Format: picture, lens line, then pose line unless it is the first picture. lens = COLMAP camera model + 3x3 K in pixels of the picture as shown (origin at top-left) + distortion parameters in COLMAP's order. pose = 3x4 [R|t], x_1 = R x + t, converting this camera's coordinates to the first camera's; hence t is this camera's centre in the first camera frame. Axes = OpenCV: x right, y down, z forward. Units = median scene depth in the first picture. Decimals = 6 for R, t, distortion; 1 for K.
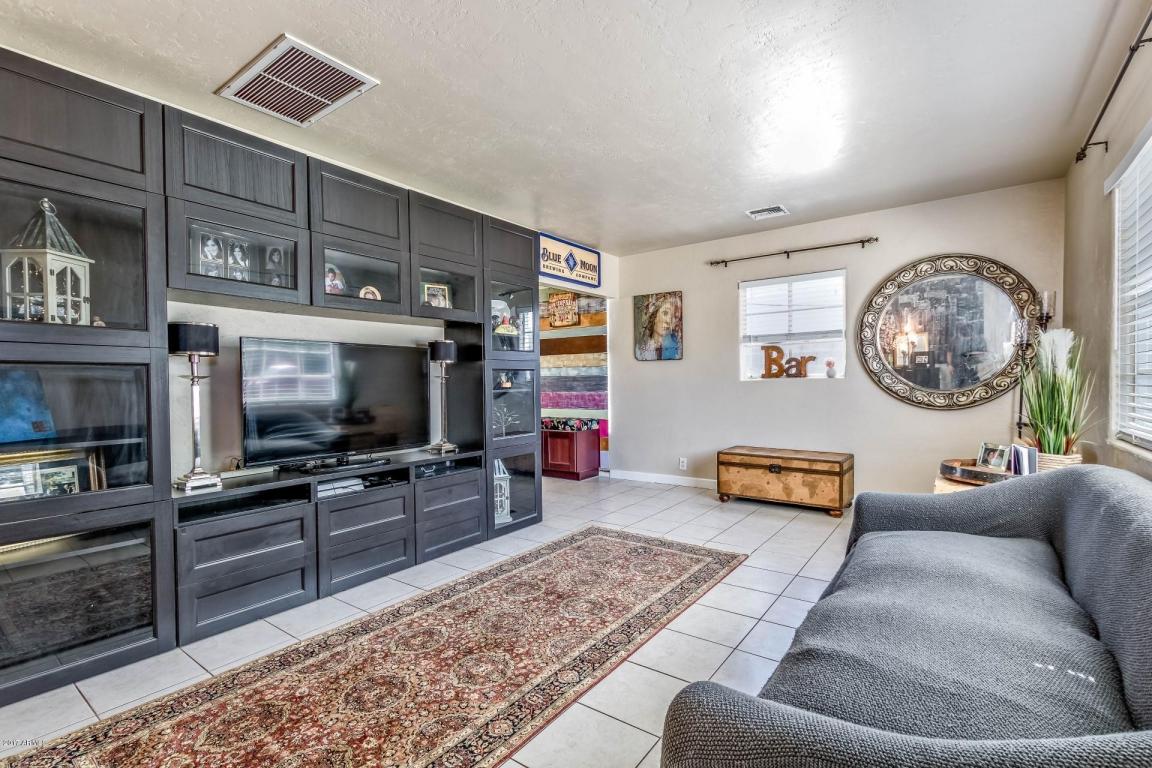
lens RADIAL K [[526.2, 0, 576.1], [0, 526.2, 386.6], [0, 0, 1]] dist [0.003267, 0.000235]
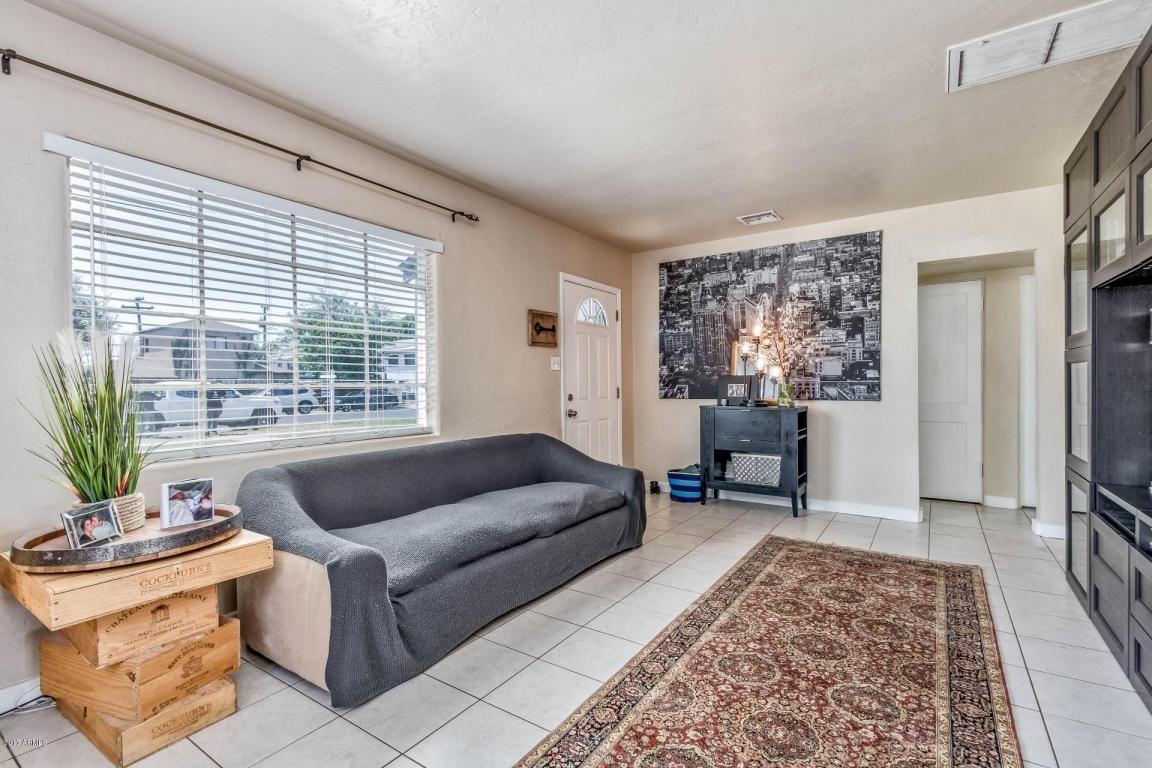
lens RADIAL K [[526.2, 0, 575.8], [0, 526.2, 385.9], [0, 0, 1]] dist [0.003267, 0.000235]
pose [[-0.998939, 0.022638, -0.040106, 0.307906], [0.022093, 0.999658, 0.013979, -0.023258], [0.040409, 0.013078, -0.999098, 1.858621]]
